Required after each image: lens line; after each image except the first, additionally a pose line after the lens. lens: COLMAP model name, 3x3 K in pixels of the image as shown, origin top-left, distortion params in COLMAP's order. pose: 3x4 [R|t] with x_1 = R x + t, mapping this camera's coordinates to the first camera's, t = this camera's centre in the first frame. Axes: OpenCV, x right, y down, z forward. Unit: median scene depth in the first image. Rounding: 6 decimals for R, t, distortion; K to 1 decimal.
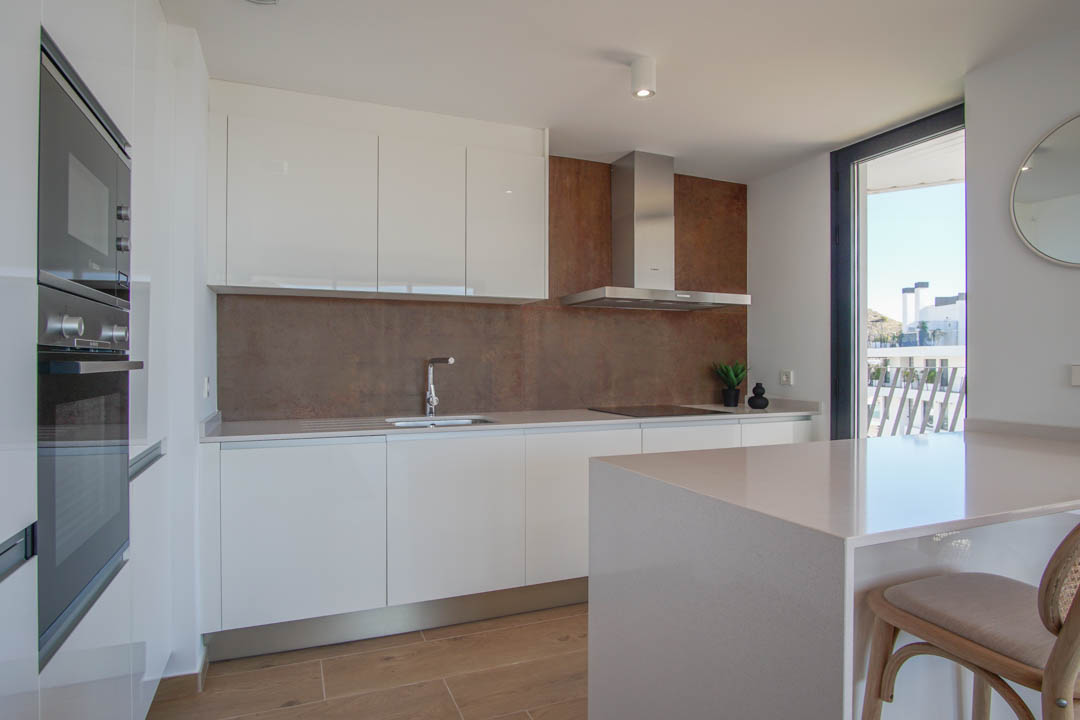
lens RADIAL K [[594.6, 0, 540.0], [0, 594.6, 360.0], [0, 0, 1]] dist [0.000991, 0.000572]
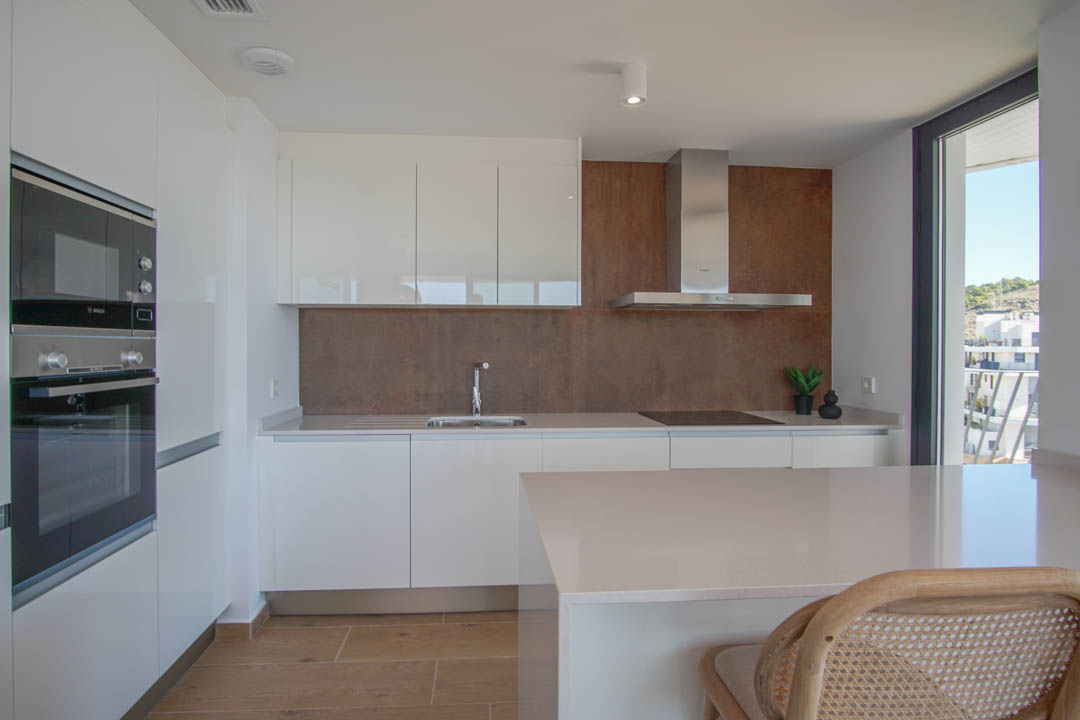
lens RADIAL K [[584.0, 0, 537.6], [0, 584.0, 350.7], [0, 0, 1]] dist [-0.002277, 0.000194]
pose [[0.954068, 0.004319, -0.299559, 0.224260], [-0.001560, 0.999954, 0.009448, -0.031686], [0.299586, -0.008547, 0.954031, 0.020188]]
